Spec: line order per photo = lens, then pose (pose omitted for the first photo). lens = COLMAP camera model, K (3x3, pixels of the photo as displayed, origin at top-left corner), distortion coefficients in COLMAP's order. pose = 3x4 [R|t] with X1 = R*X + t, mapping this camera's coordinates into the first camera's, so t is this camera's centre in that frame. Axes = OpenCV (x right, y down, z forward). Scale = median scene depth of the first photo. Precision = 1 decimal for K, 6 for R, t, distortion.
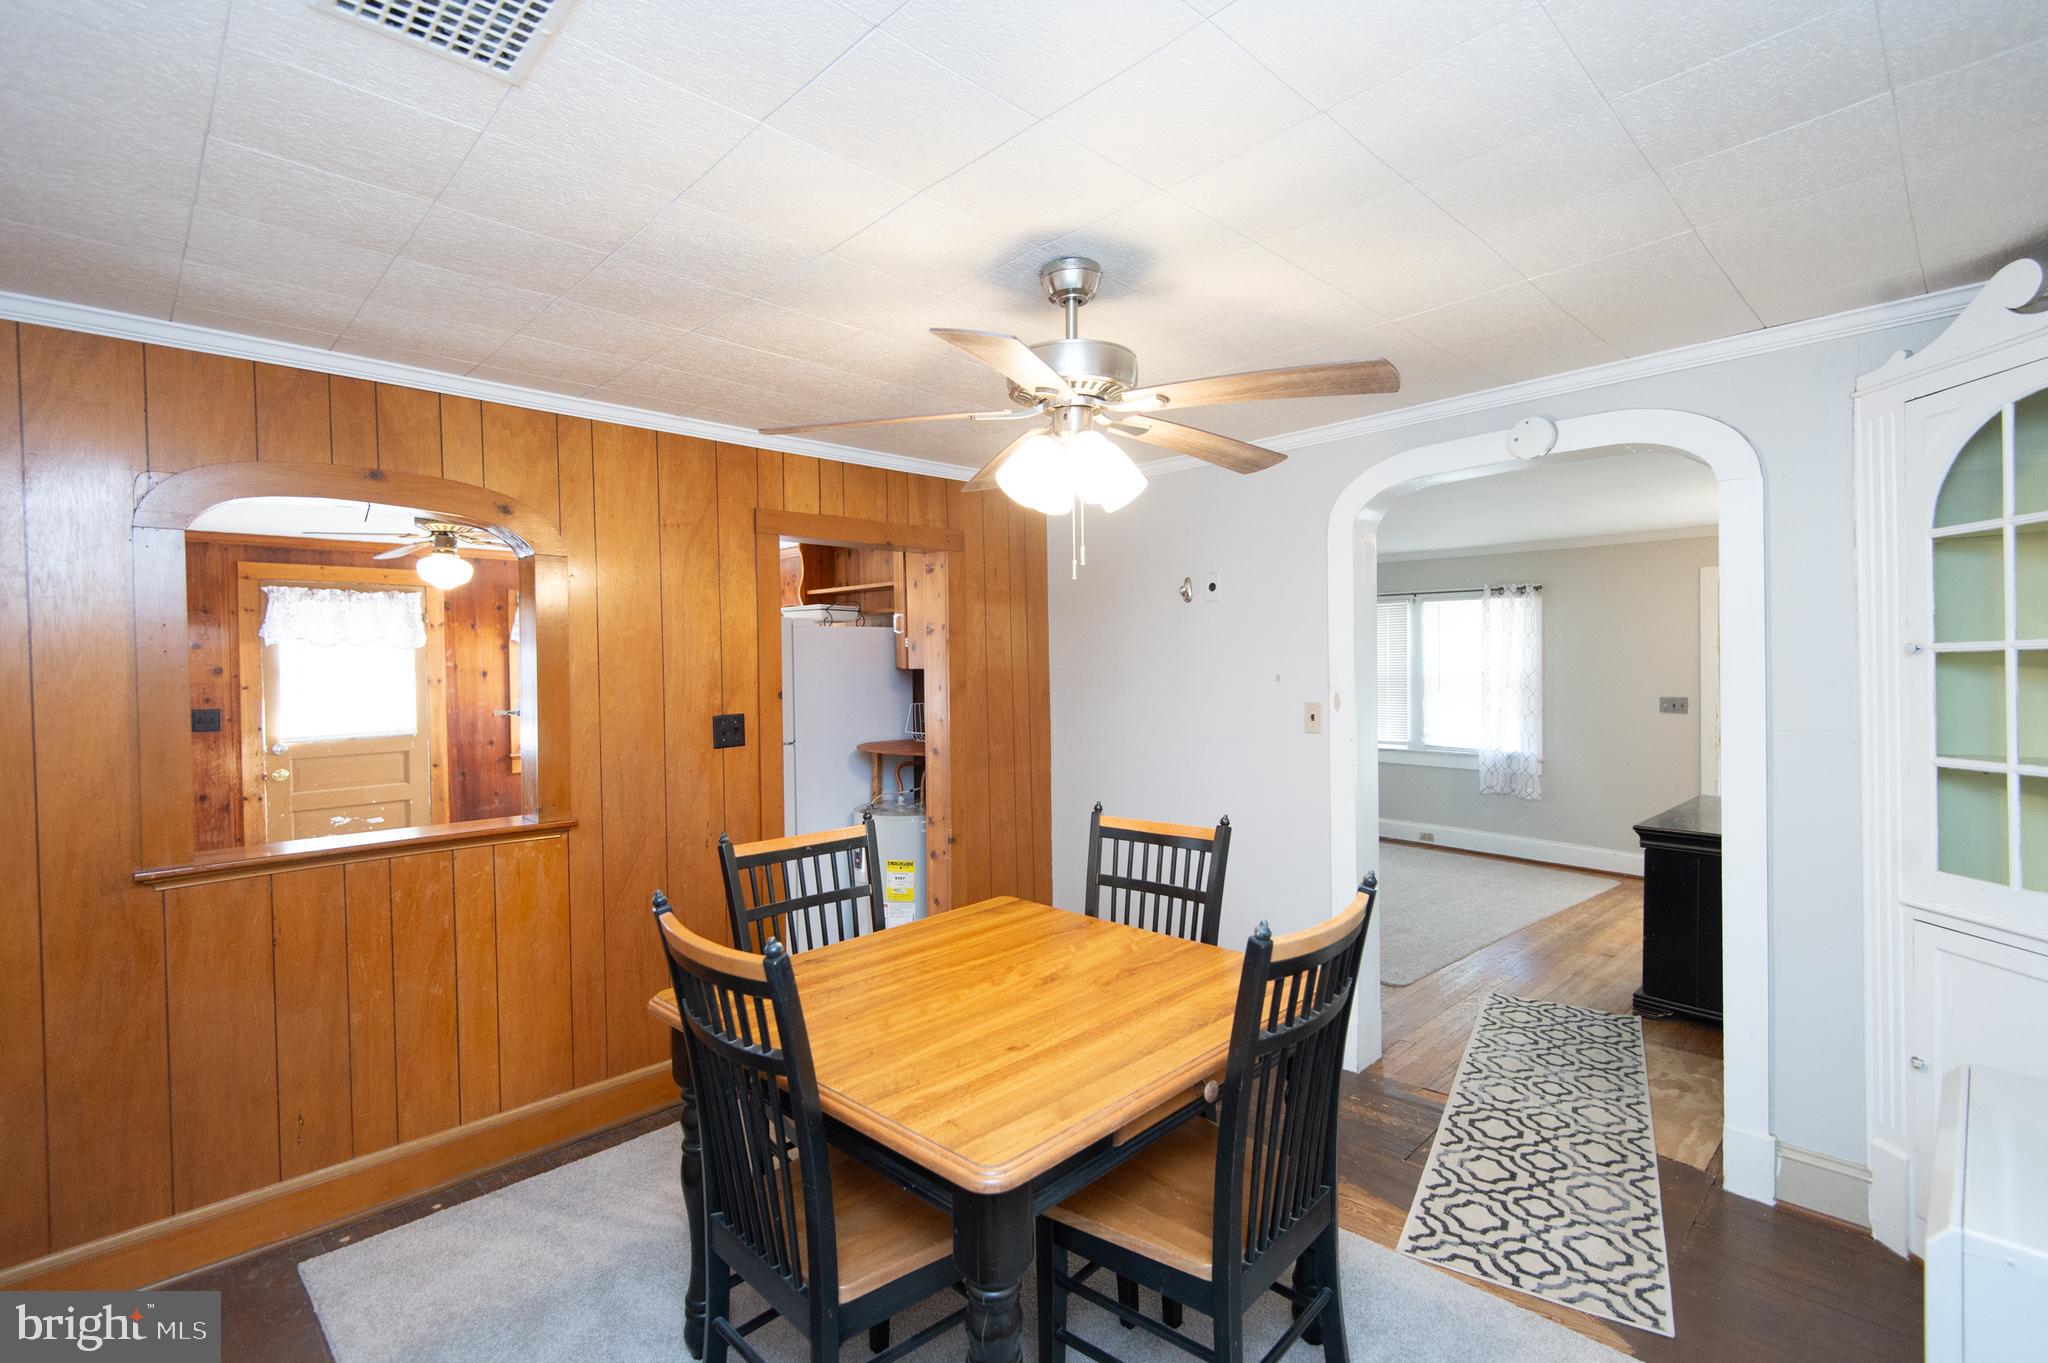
lens RADIAL K [[930.3, 0, 1026.2], [0, 930.3, 676.5], [0, 0, 1]] dist [0.028417, -0.014791]
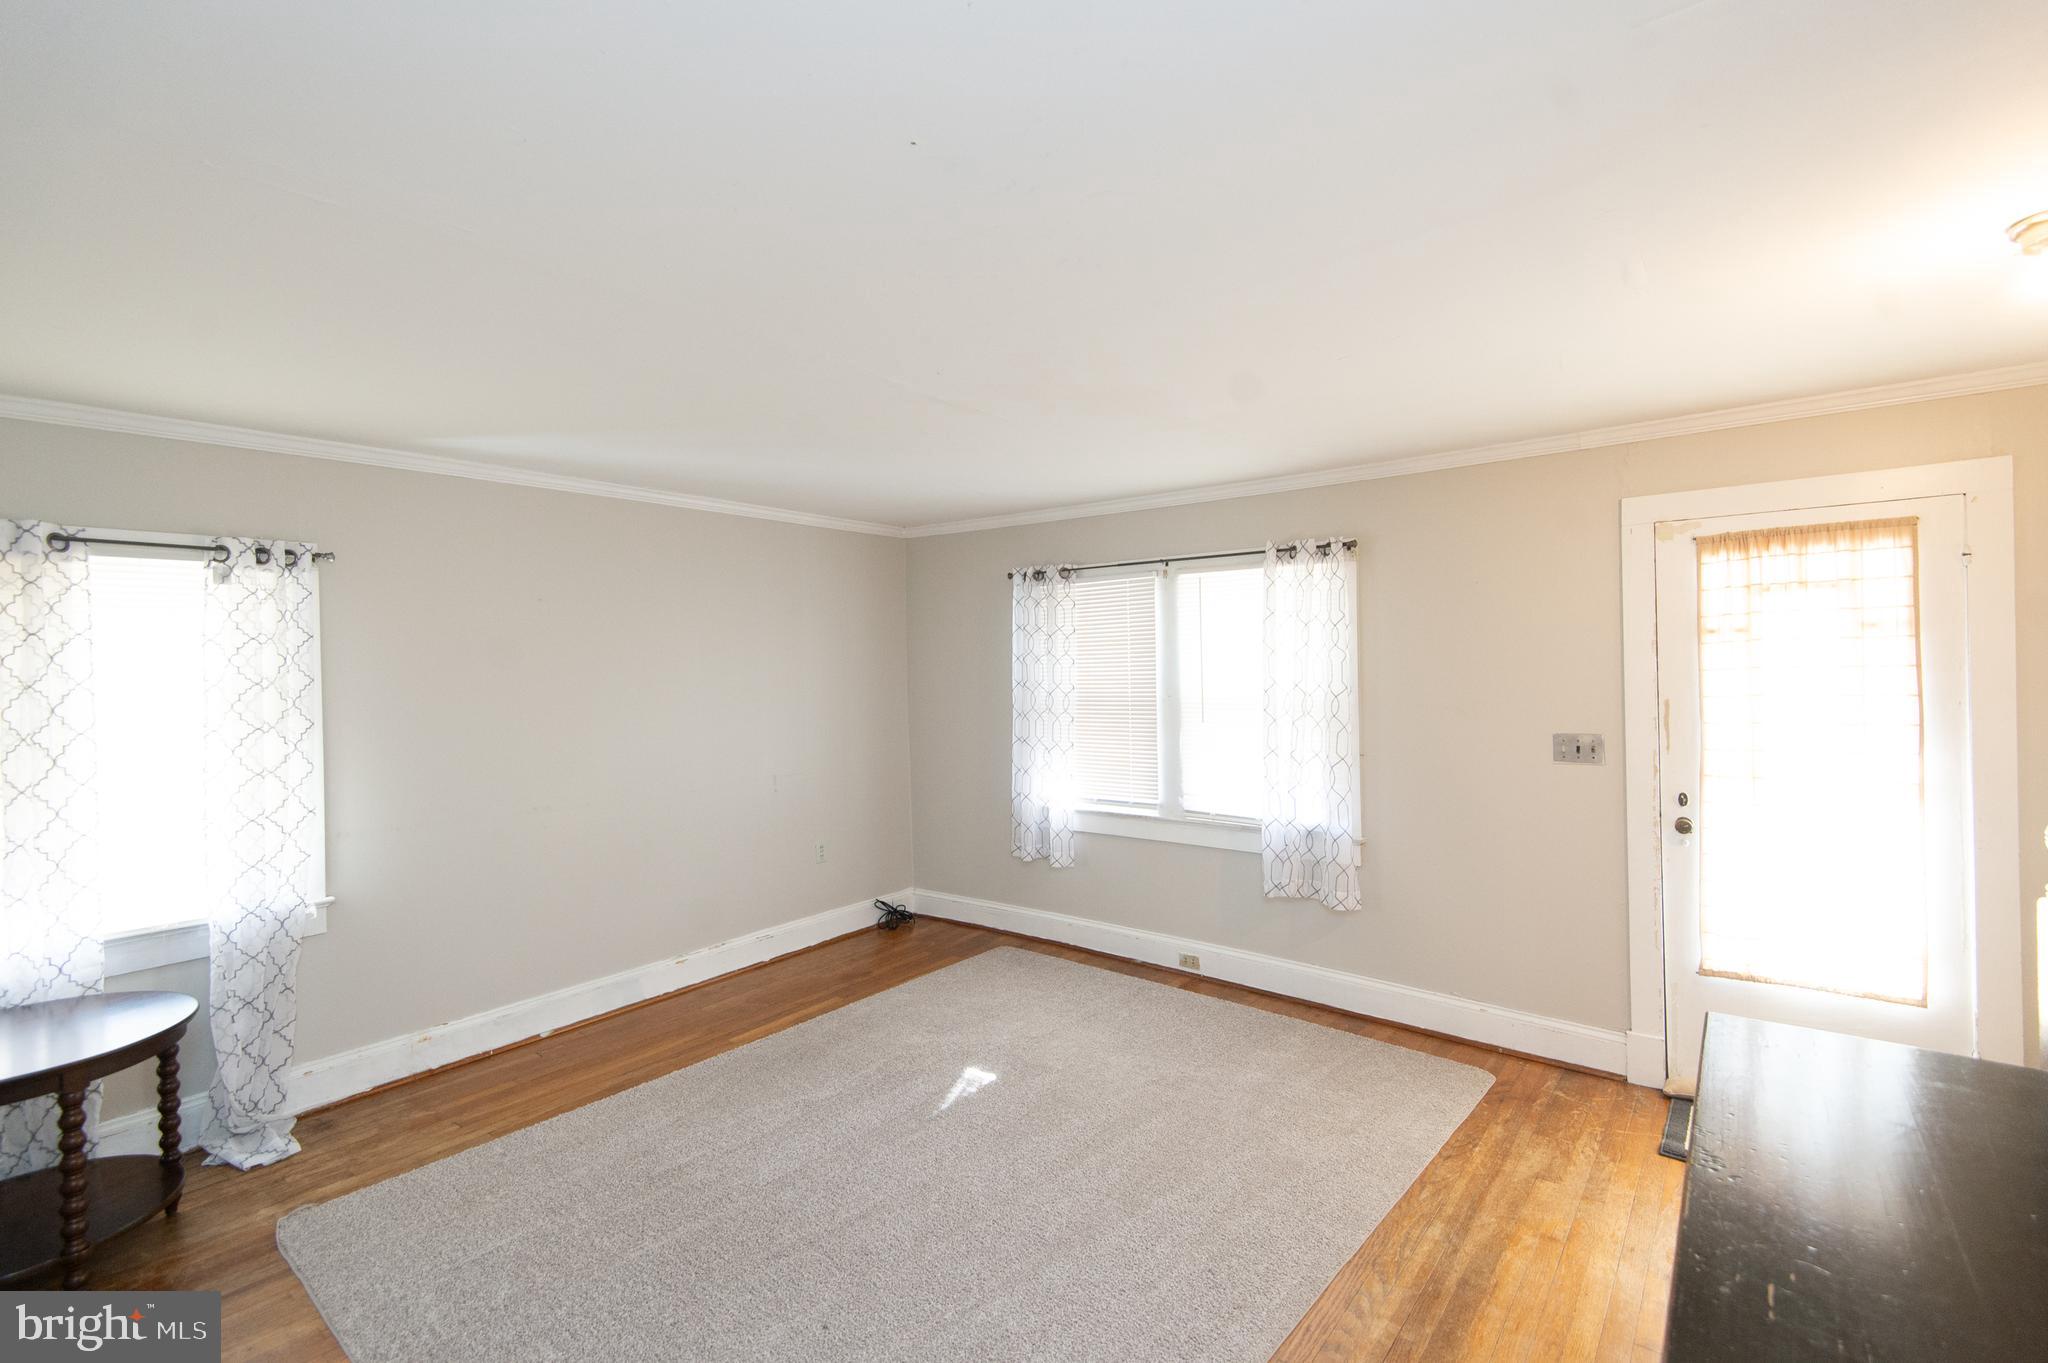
lens RADIAL K [[933.1, 0, 1025.7], [0, 933.1, 678.0], [0, 0, 1]] dist [0.047077, -0.028713]
pose [[0.991966, -0.012142, 0.125921, 0.362917], [0.012766, 0.999910, -0.004148, -0.016095], [-0.125859, 0.005722, 0.992032, 0.596949]]
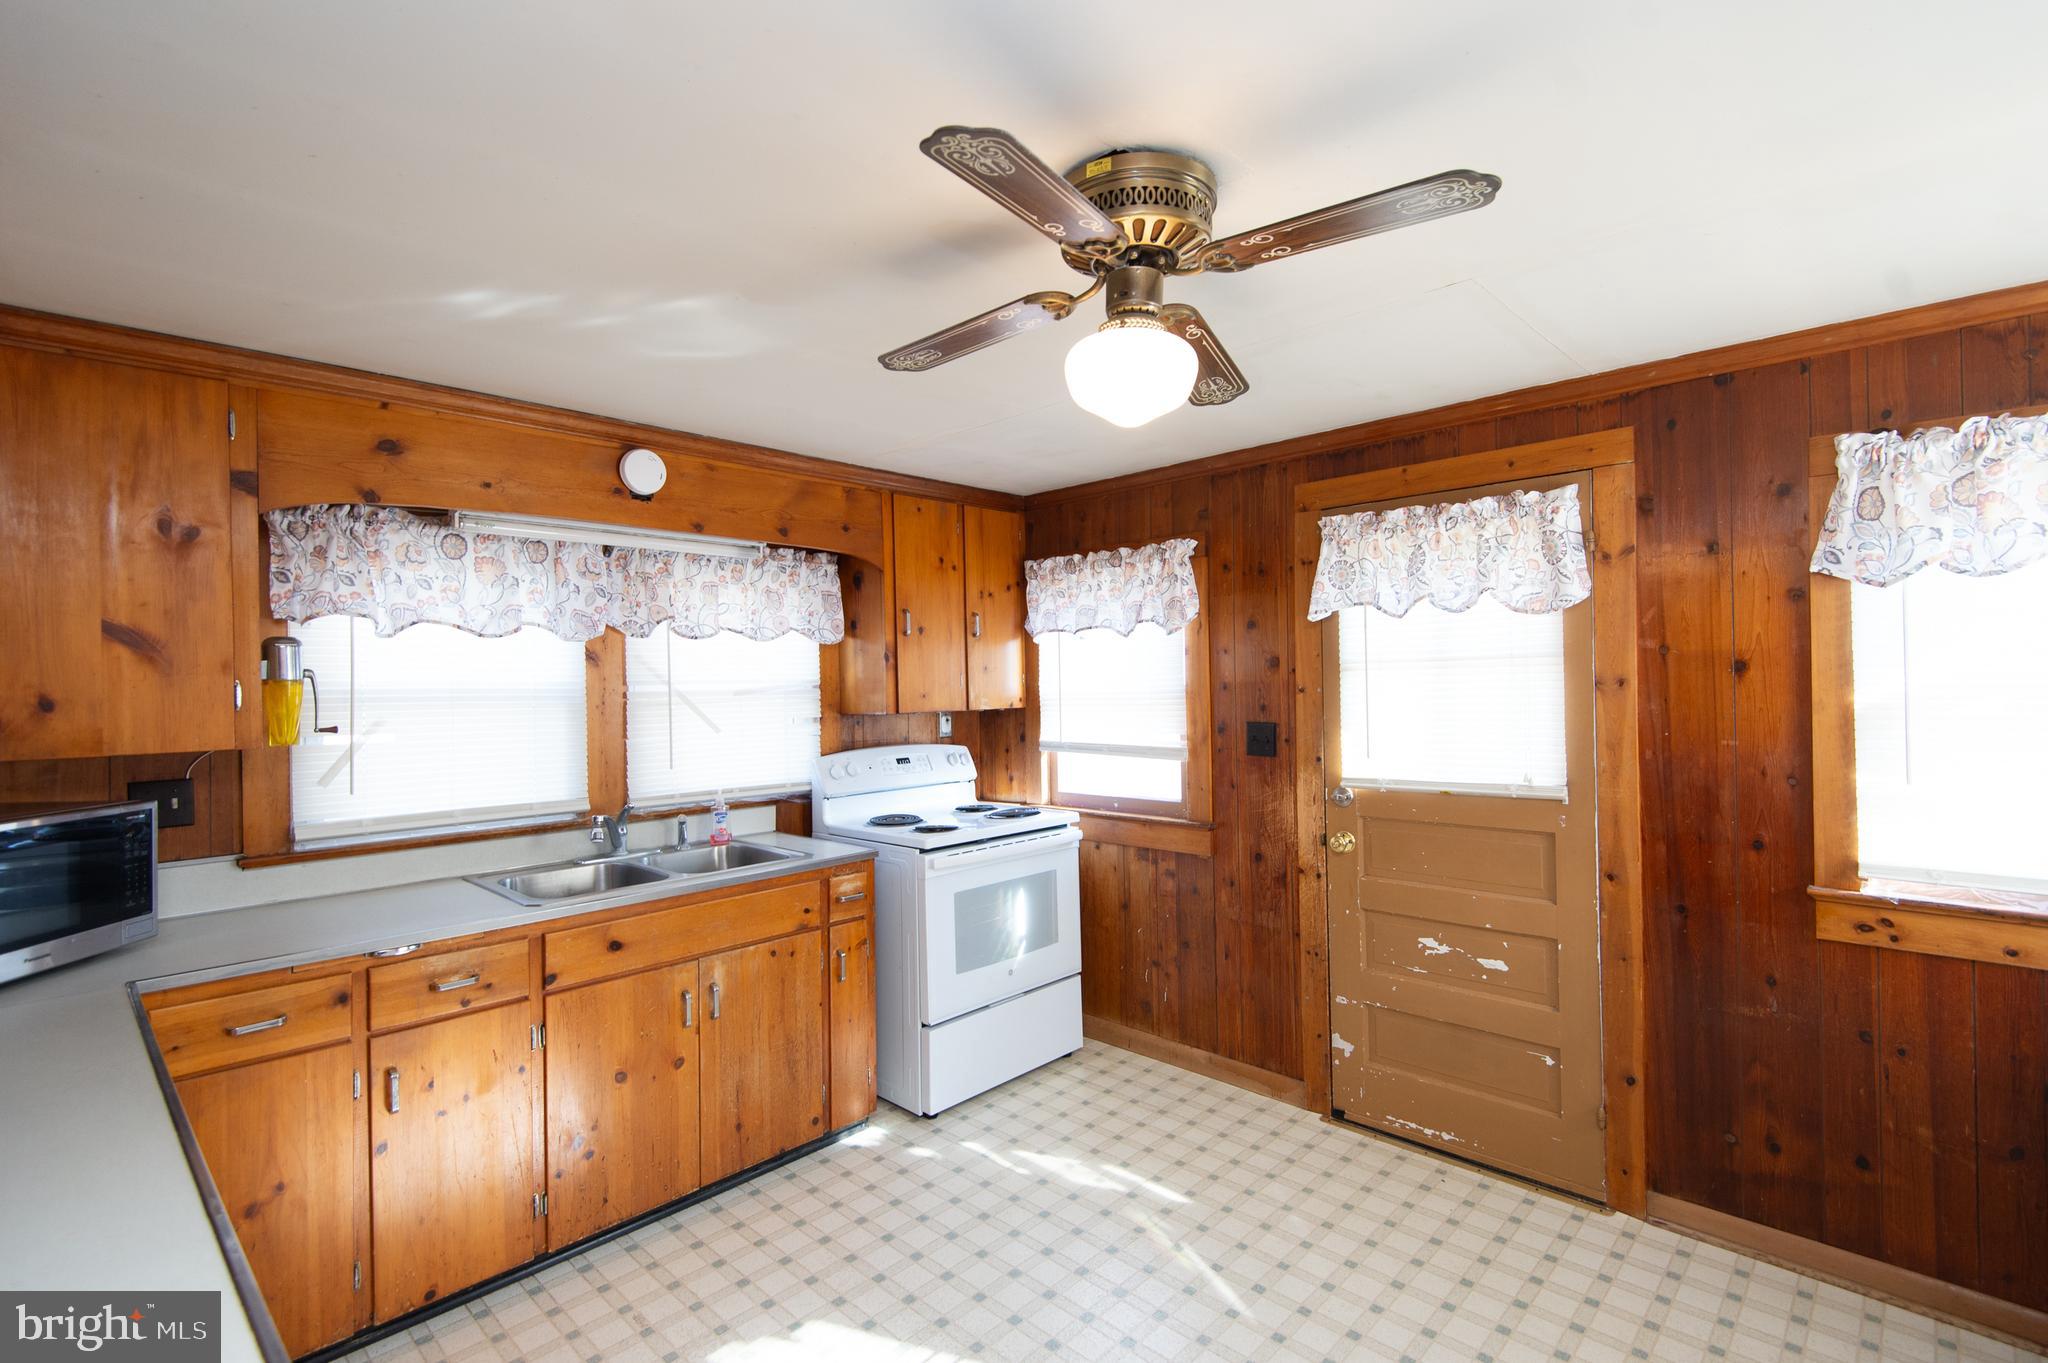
lens RADIAL K [[933.1, 0, 1025.7], [0, 933.1, 678.0], [0, 0, 1]] dist [0.047077, -0.028713]
pose [[0.047044, 0.013751, -0.998798, -0.230303], [0.003808, 0.999896, 0.013945, -0.004996], [0.998886, -0.004459, 0.046987, 0.798484]]
